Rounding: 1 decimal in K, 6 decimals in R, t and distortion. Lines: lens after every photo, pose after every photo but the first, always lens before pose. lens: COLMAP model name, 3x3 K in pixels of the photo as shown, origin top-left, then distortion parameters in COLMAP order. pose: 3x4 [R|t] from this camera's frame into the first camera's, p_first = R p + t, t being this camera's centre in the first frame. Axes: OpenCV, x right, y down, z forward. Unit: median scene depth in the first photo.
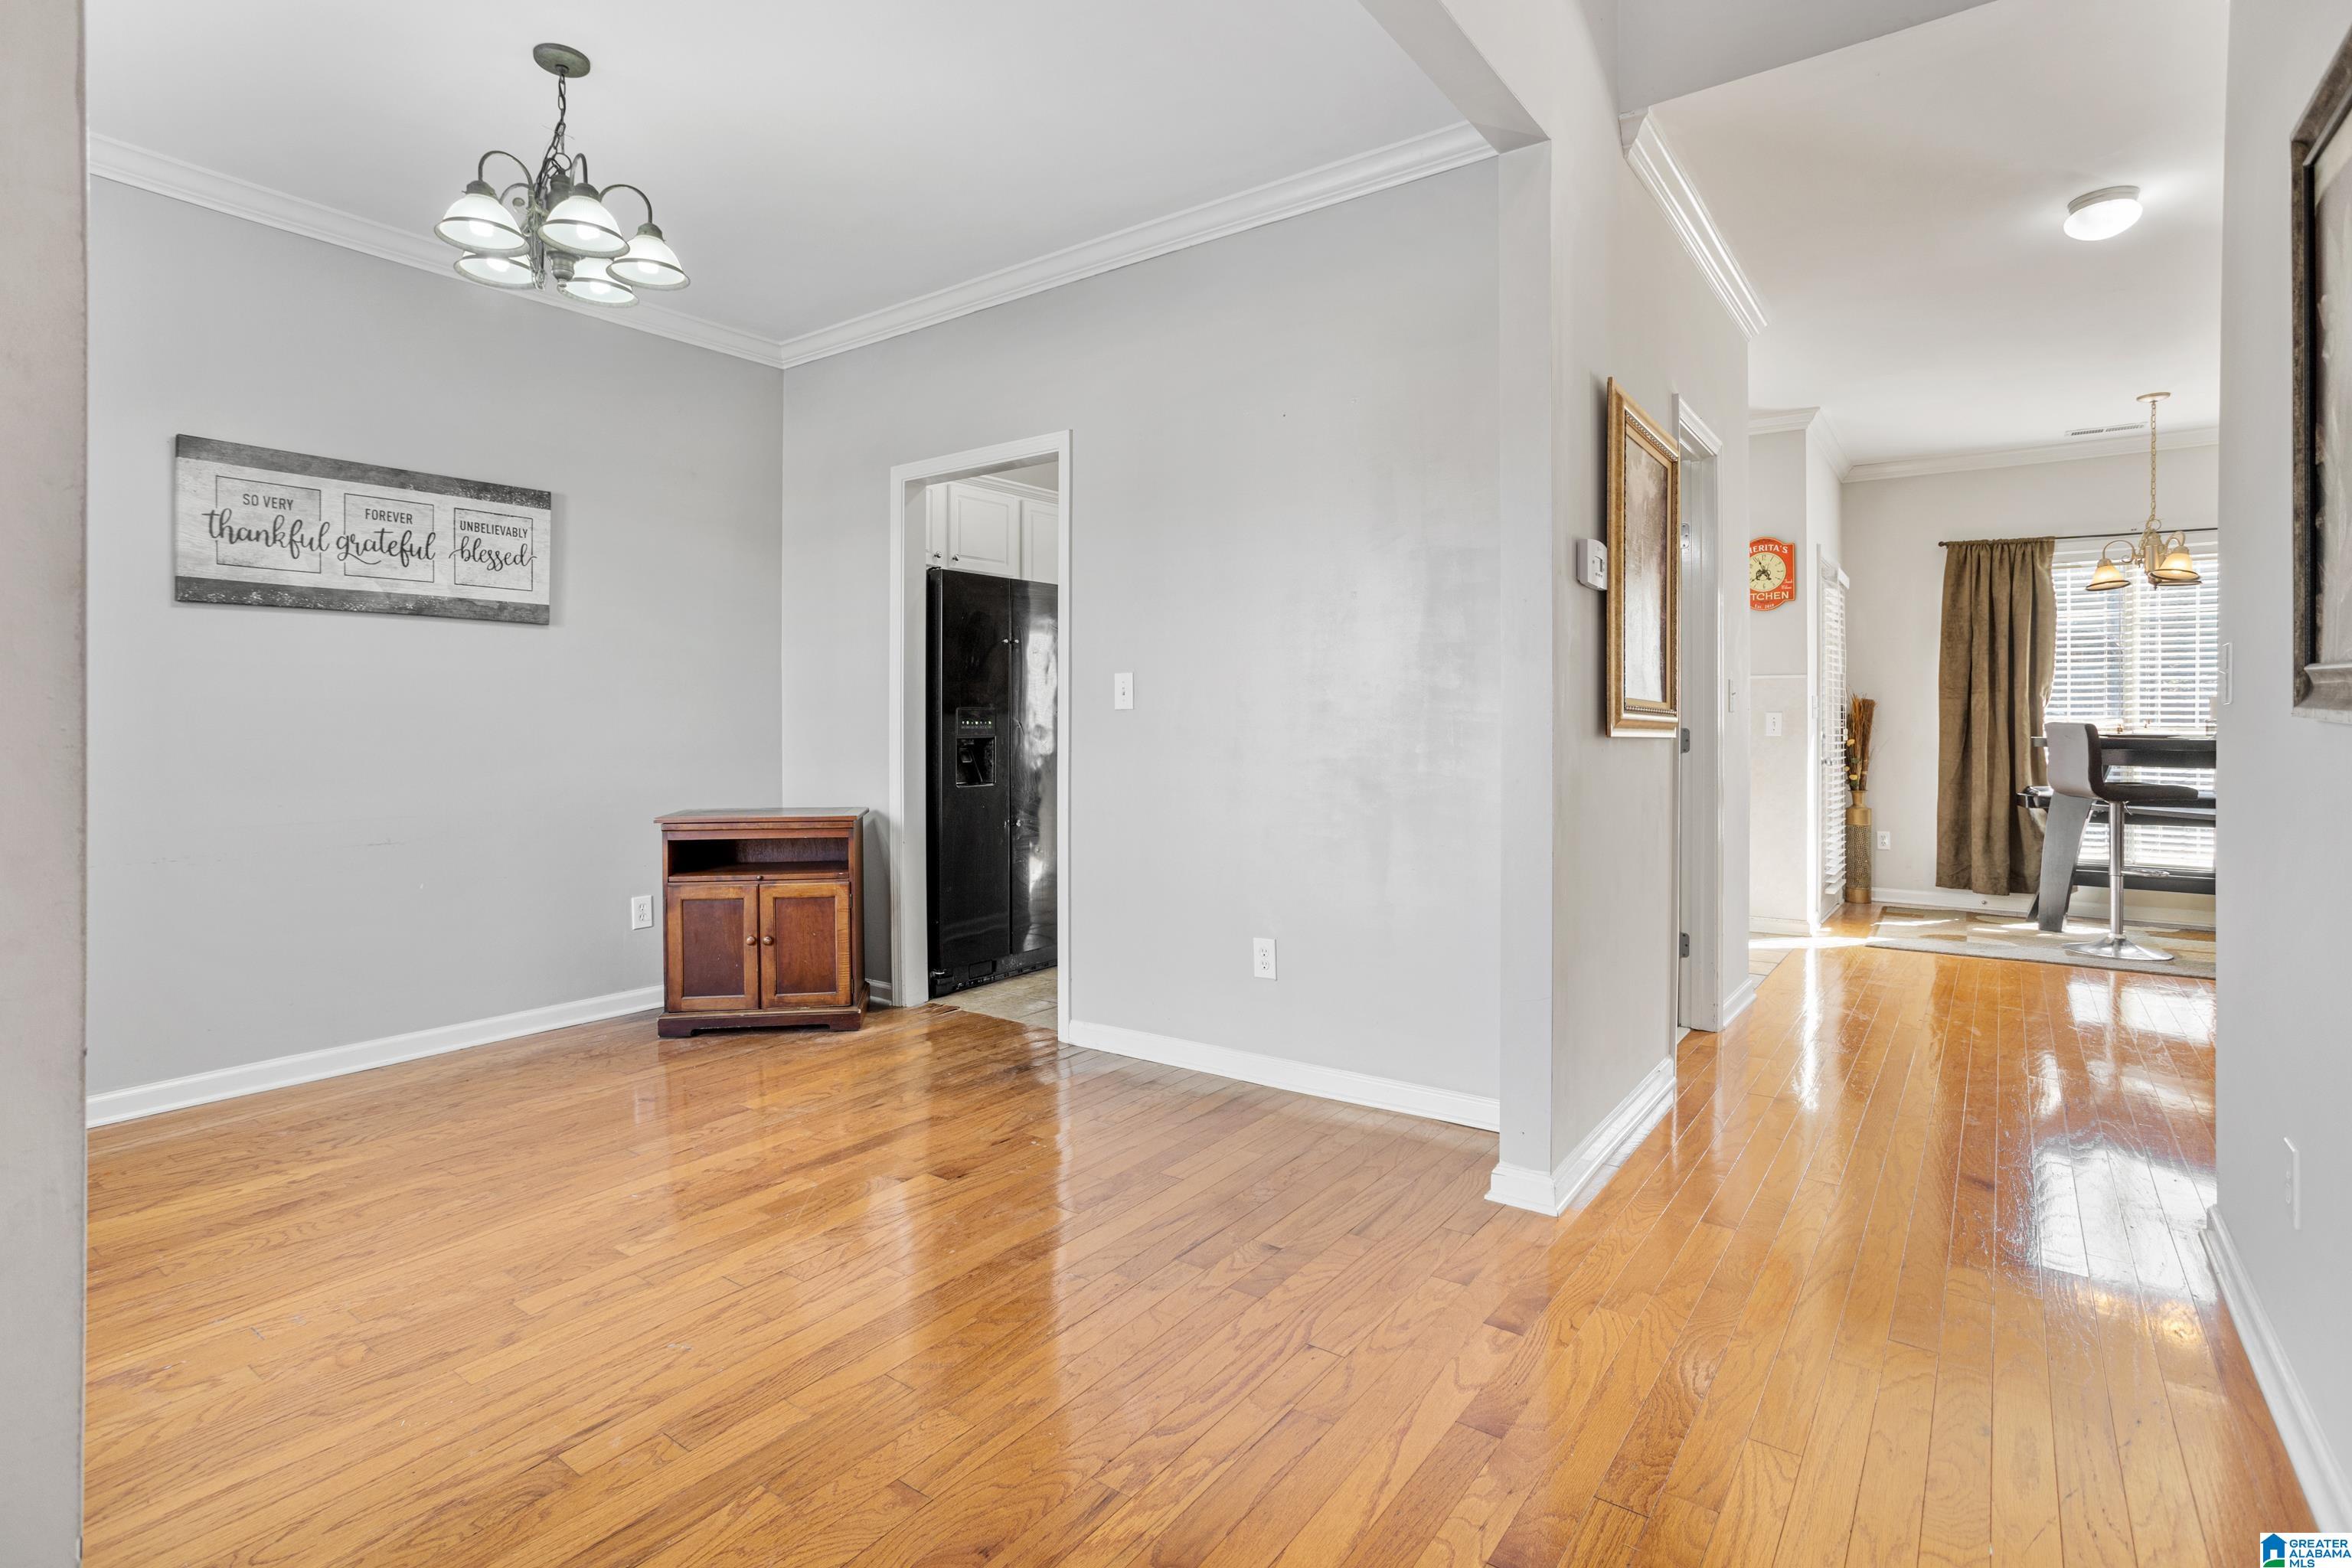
lens RADIAL K [[1141.5, 0, 1159.6], [0, 1141.5, 732.2], [0, 0, 1]] dist [-0.030686, 0.012011]
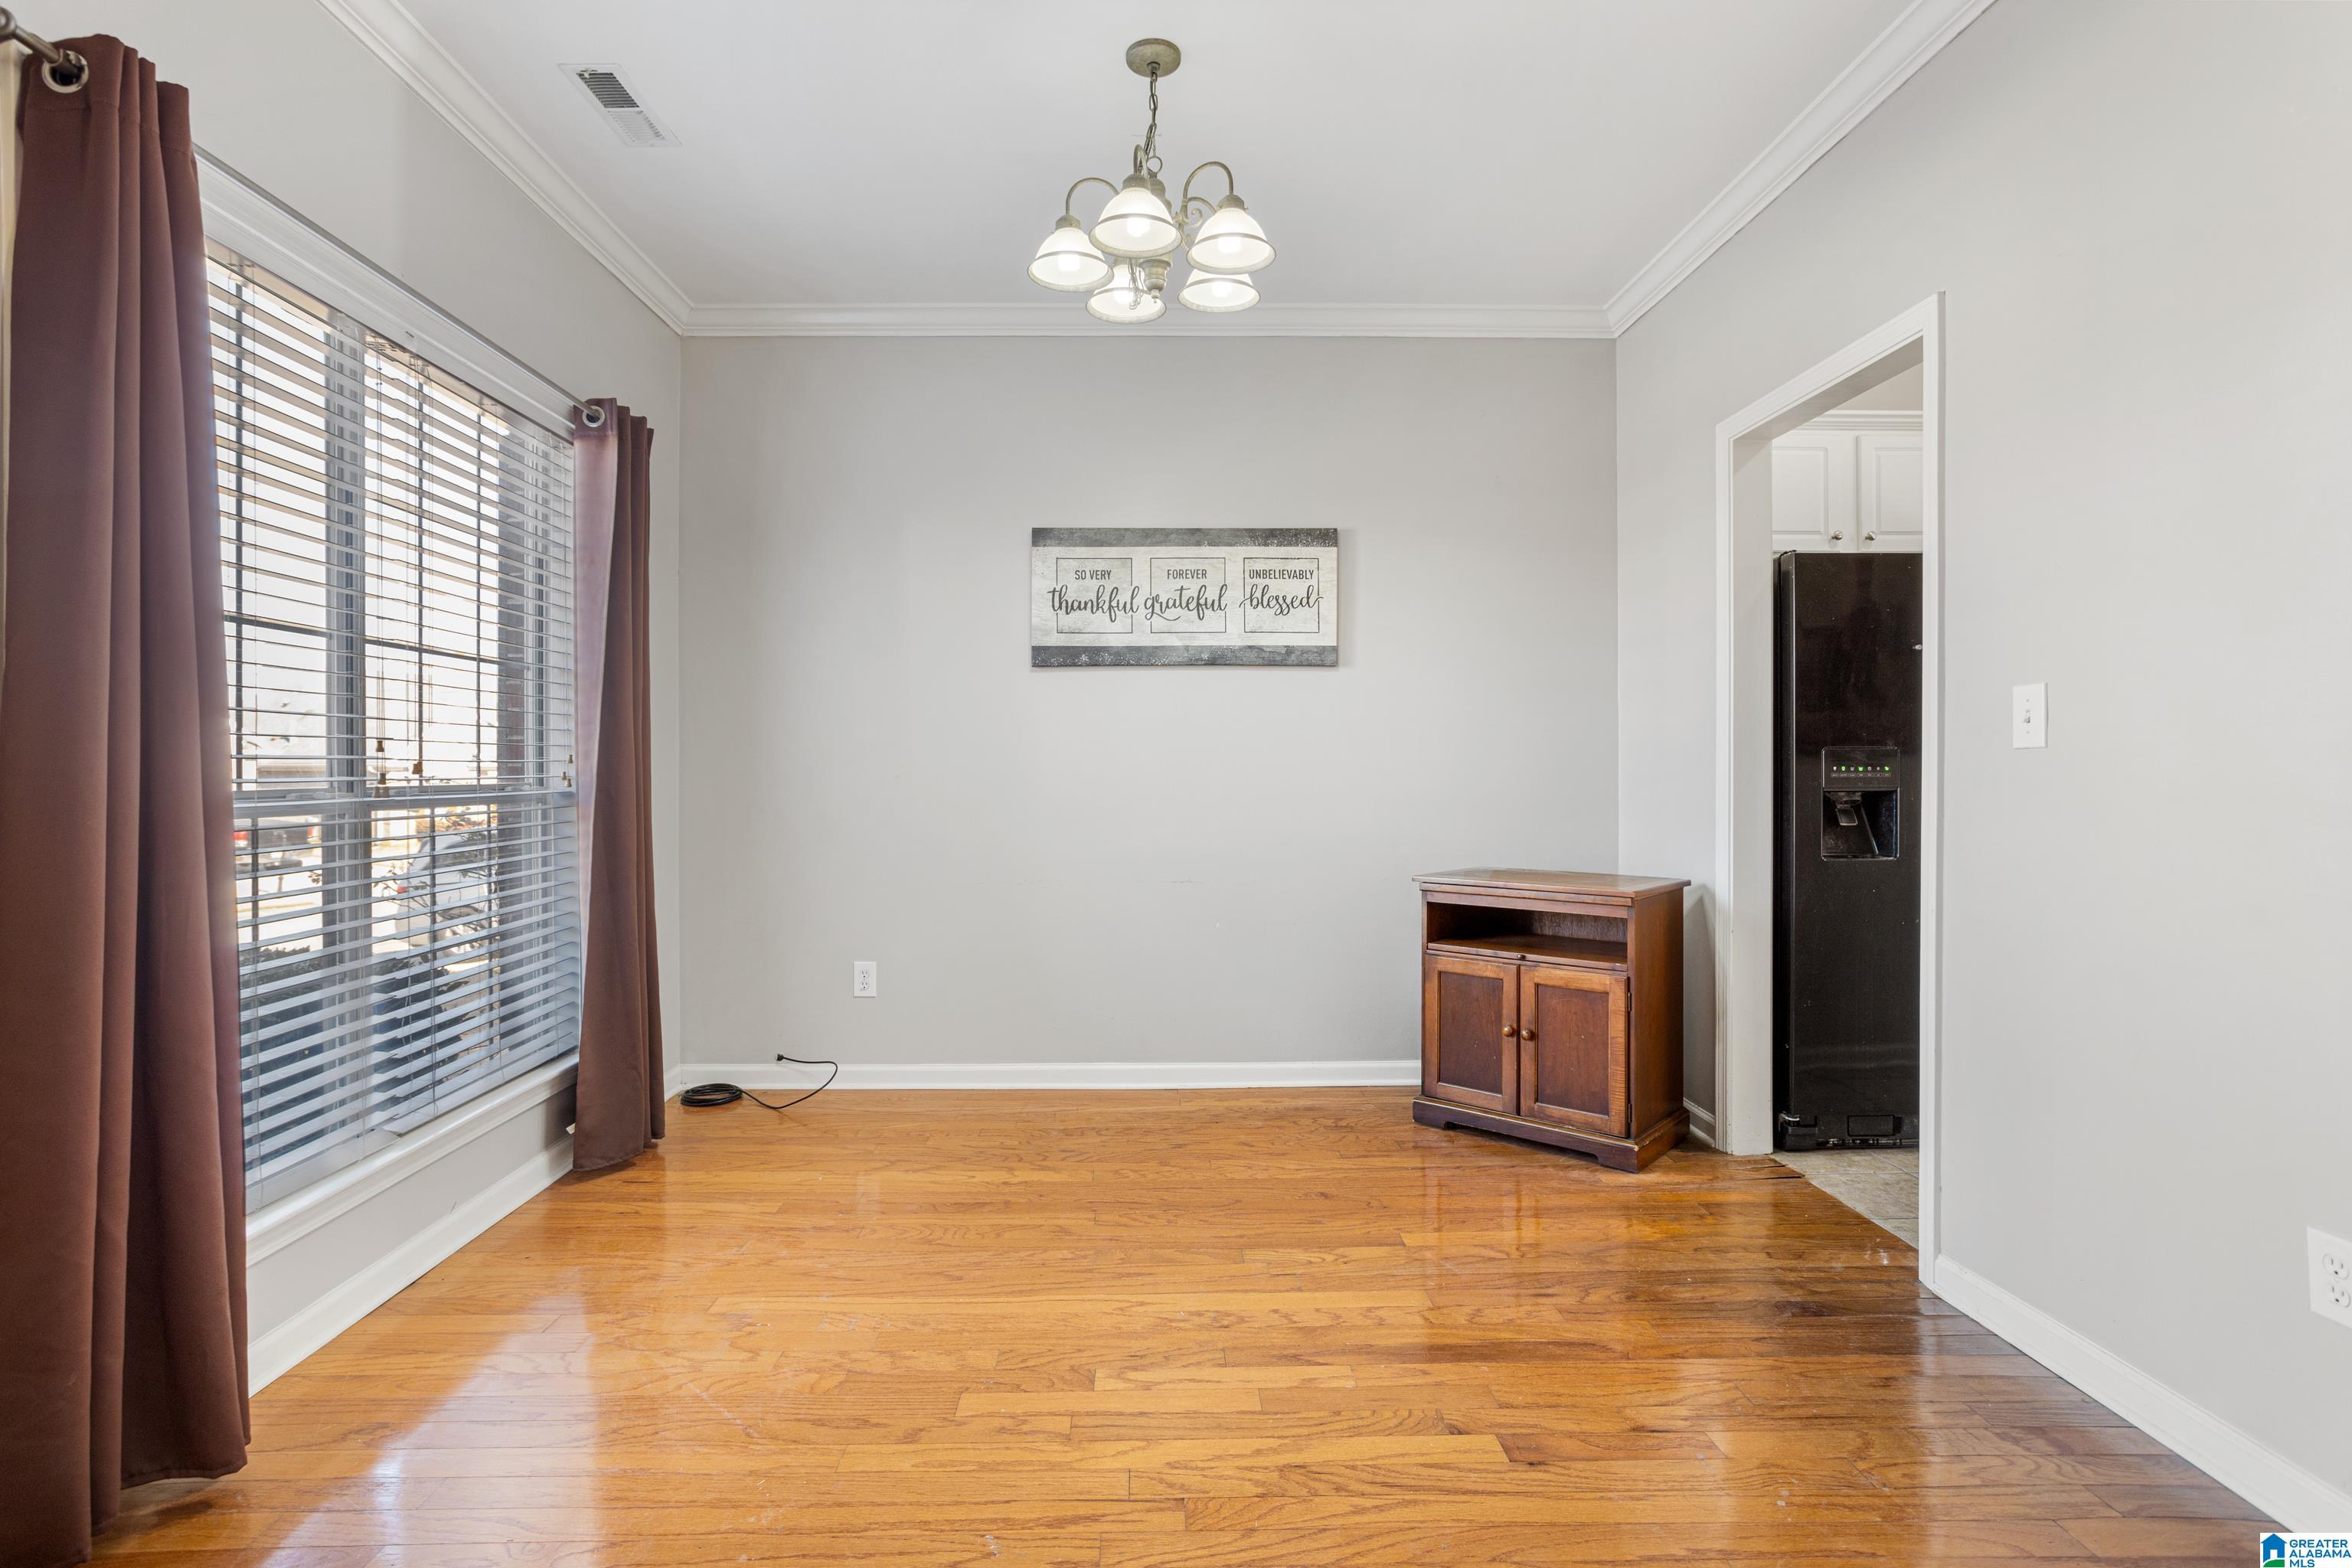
lens RADIAL K [[1141.5, 0, 1158.9], [0, 1141.5, 765.5], [0, 0, 1]] dist [-0.030686, 0.012011]
pose [[0.612892, 0.001461, -0.790165, 0.143530], [-0.006318, 0.999975, -0.003052, -0.006403], [0.790141, 0.006863, 0.612886, 0.297031]]
